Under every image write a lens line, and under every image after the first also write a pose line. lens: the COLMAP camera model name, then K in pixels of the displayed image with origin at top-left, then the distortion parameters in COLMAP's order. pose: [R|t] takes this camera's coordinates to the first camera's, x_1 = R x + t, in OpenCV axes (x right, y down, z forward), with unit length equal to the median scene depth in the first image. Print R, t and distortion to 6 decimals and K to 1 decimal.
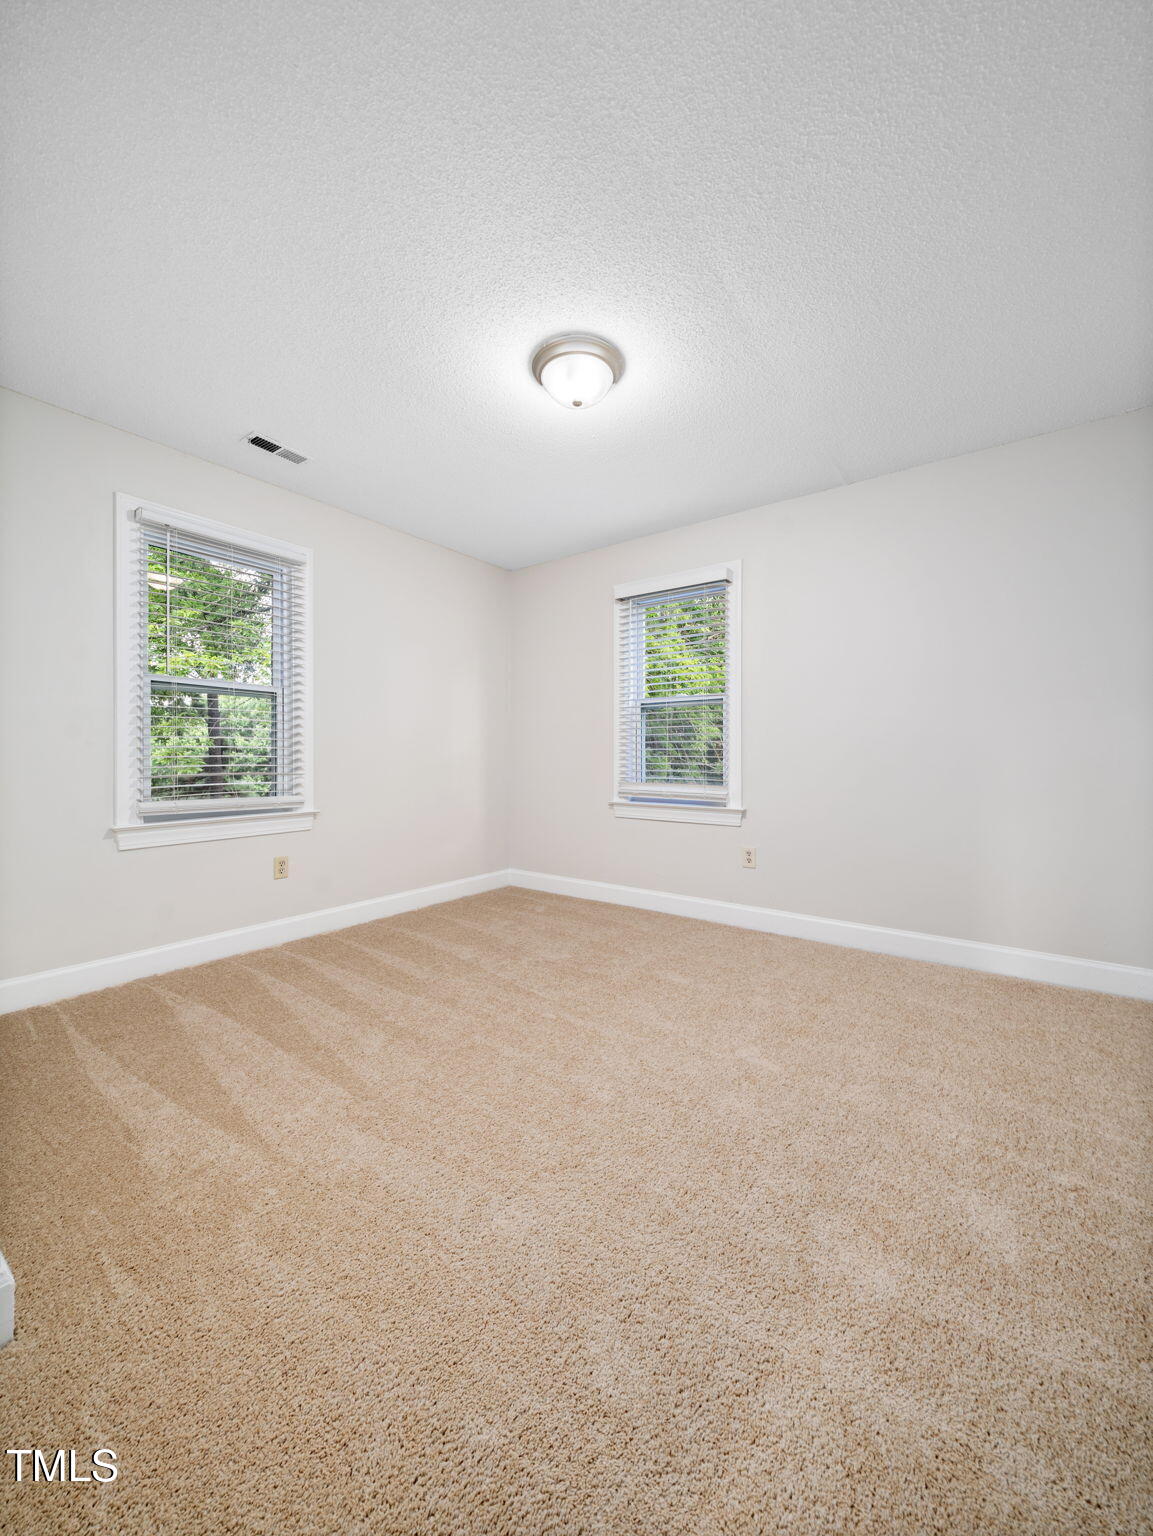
lens RADIAL K [[635.8, 0, 534.8], [0, 635.8, 762.9], [0, 0, 1]] dist [-0.004750, -0.000125]
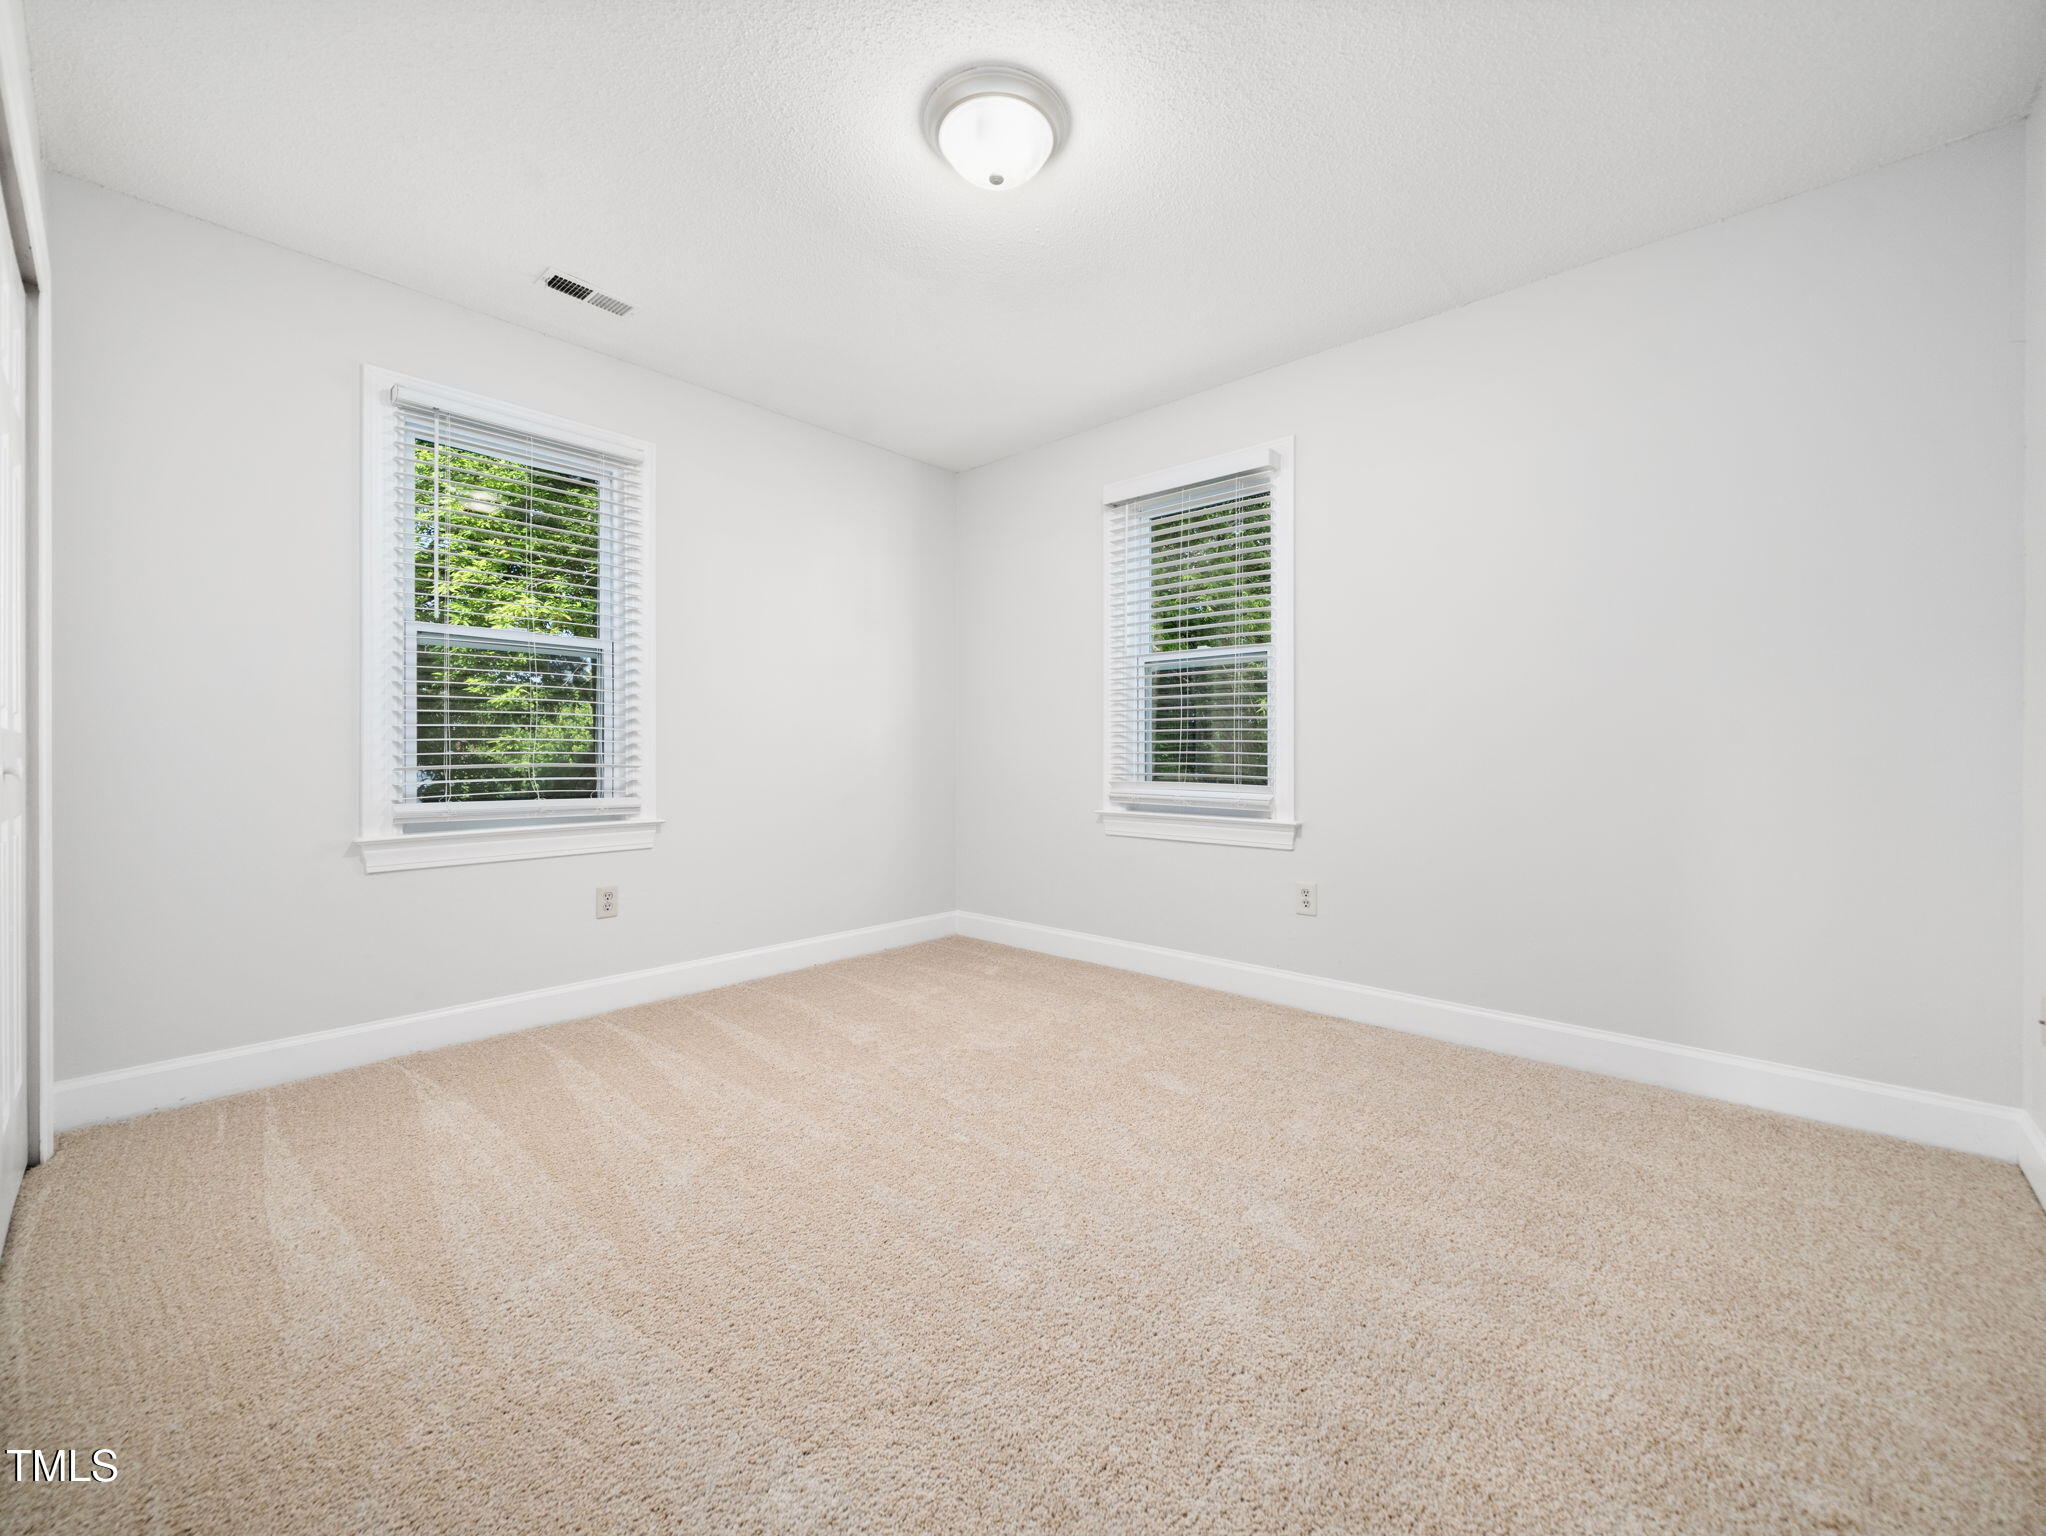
lens RADIAL K [[846.9, 0, 1017.8], [0, 846.9, 765.2], [0, 0, 1]] dist [-0.004750, -0.000125]
pose [[0.995043, -0.000469, -0.099440, 0.152819], [-0.000448, 0.999958, -0.009204, 0.027132], [0.099440, 0.009203, 0.995001, 0.140528]]
